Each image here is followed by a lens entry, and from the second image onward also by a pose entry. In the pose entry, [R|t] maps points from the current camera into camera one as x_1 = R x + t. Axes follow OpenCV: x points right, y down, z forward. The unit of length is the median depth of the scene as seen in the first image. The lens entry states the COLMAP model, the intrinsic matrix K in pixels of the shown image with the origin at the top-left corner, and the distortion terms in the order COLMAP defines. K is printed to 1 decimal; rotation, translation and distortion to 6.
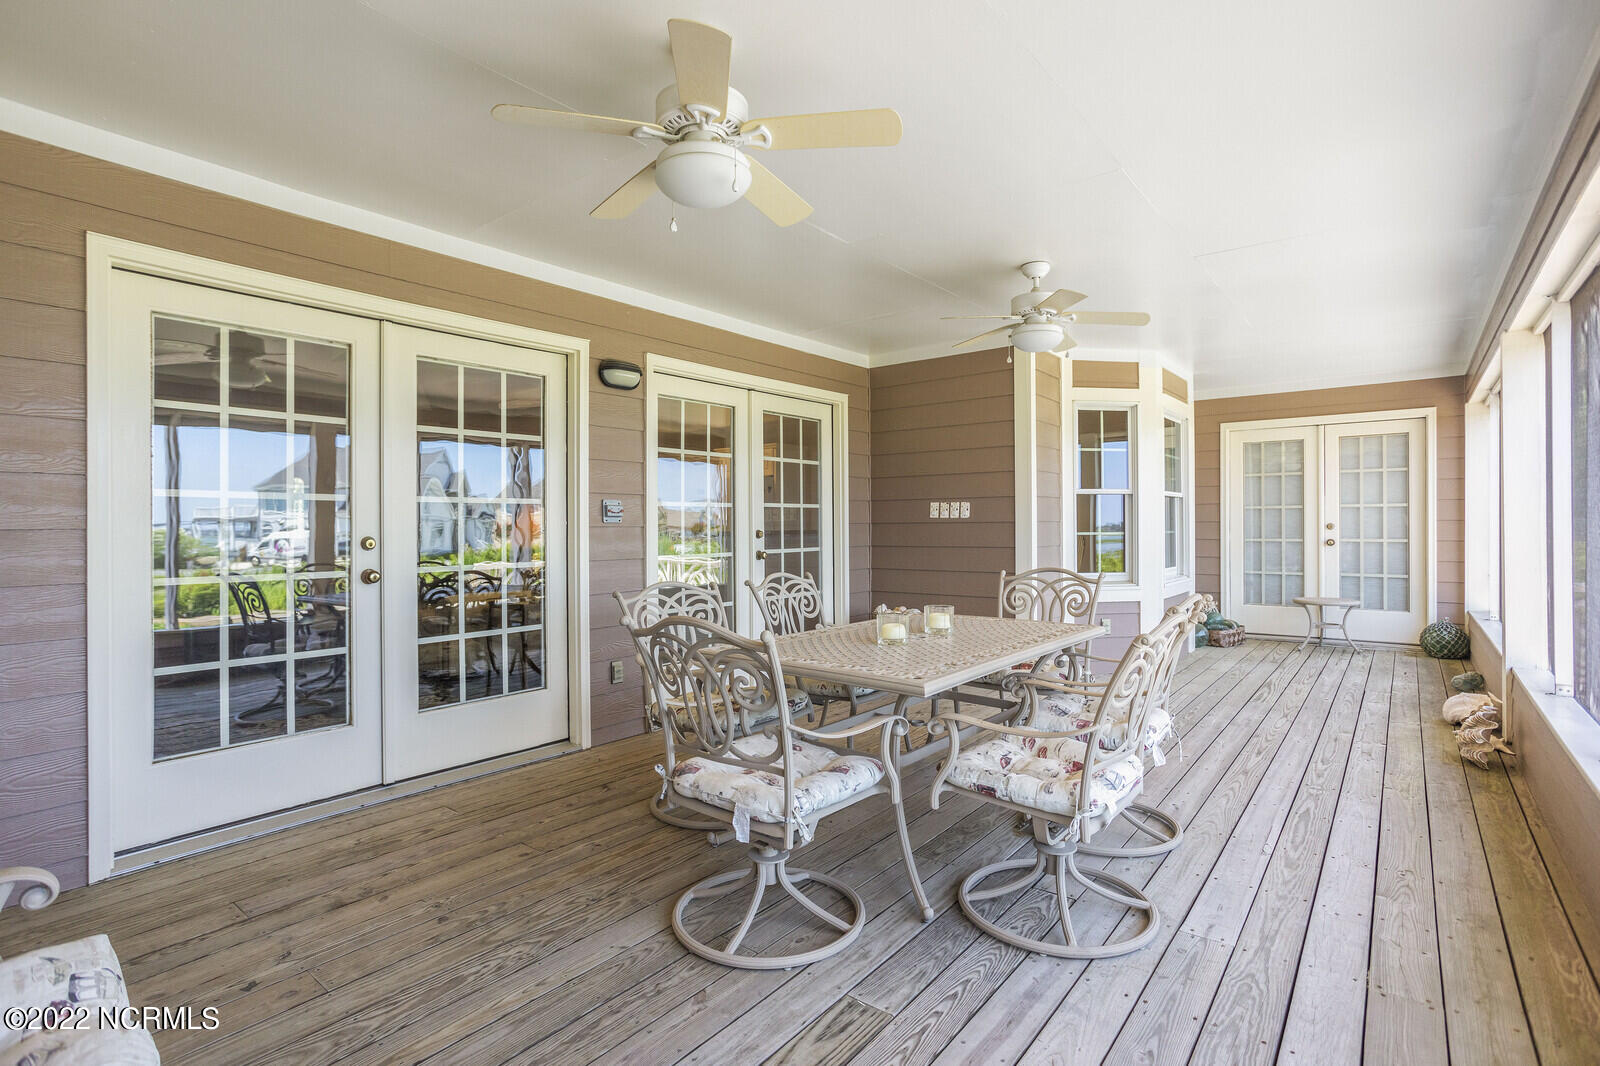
lens RADIAL K [[764.9, 0, 803.9], [0, 764.9, 527.9], [0, 0, 1]] dist [0.000342, 0.000997]
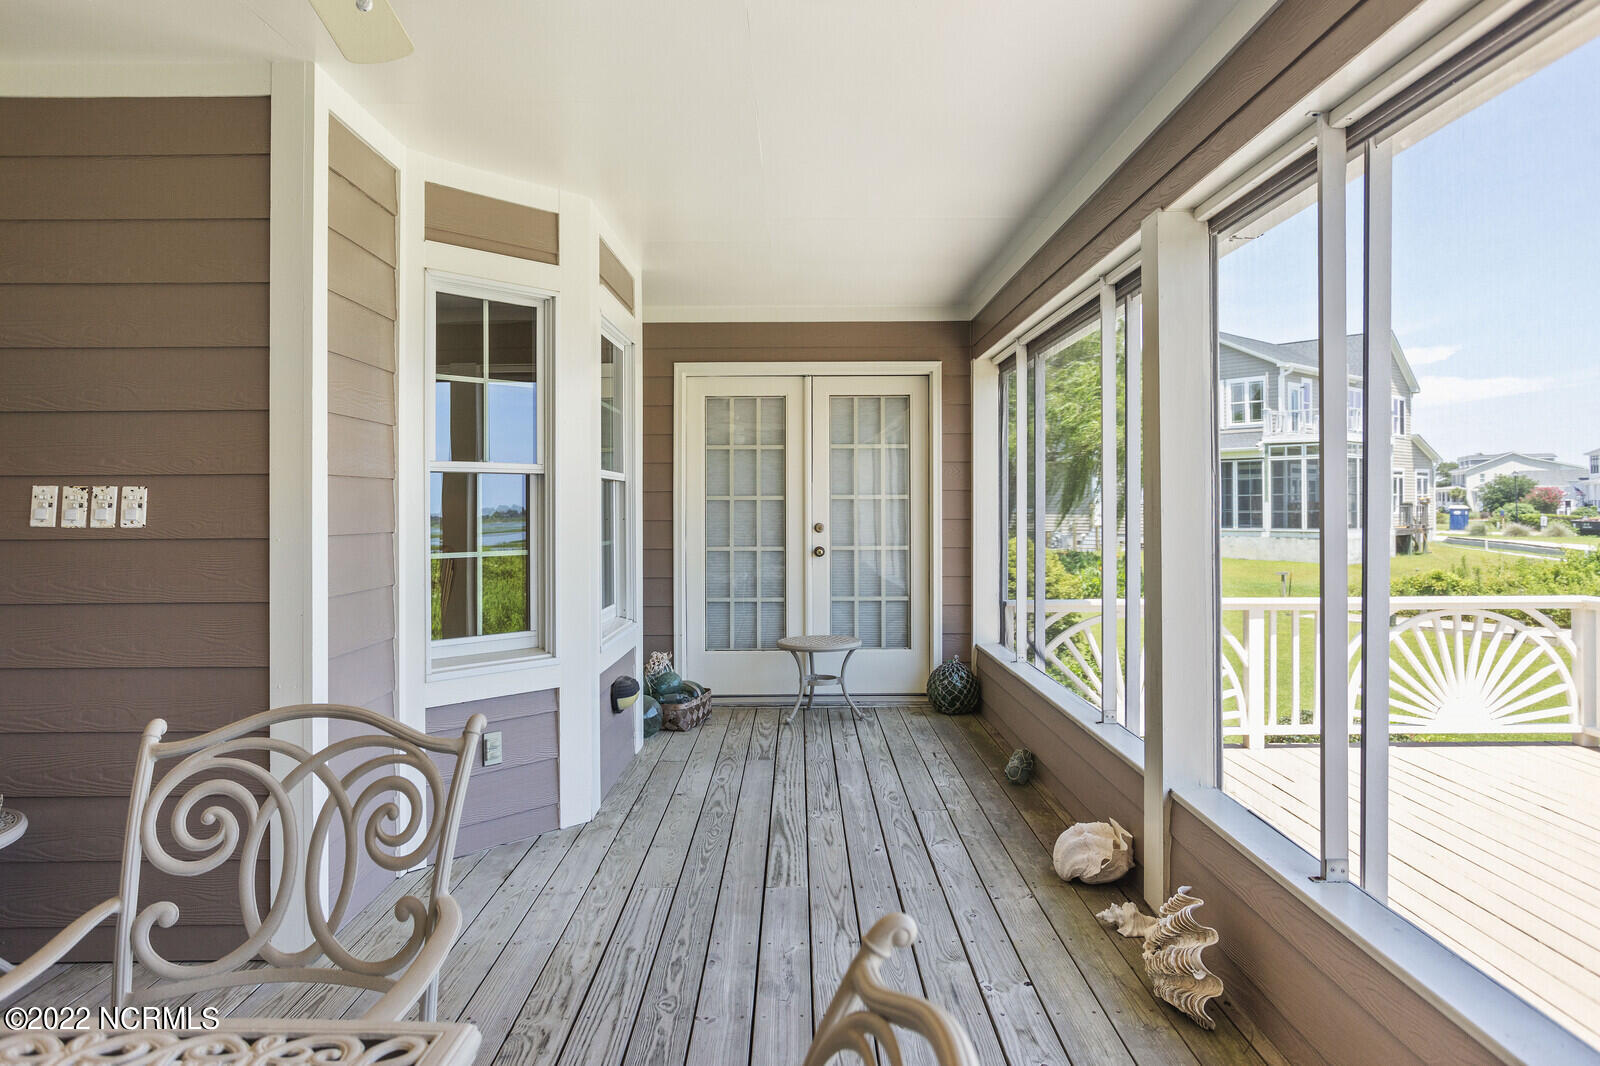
lens RADIAL K [[1012.1, 0, 794.7], [0, 1012.1, 484.6], [0, 0, 1]] dist [-0.020857, 0.010138]
pose [[0.790124, 0.014517, 0.612775, 0.155315], [0.003408, 0.999600, -0.028075, -0.018361], [-0.612938, 0.024271, 0.789758, 0.381814]]
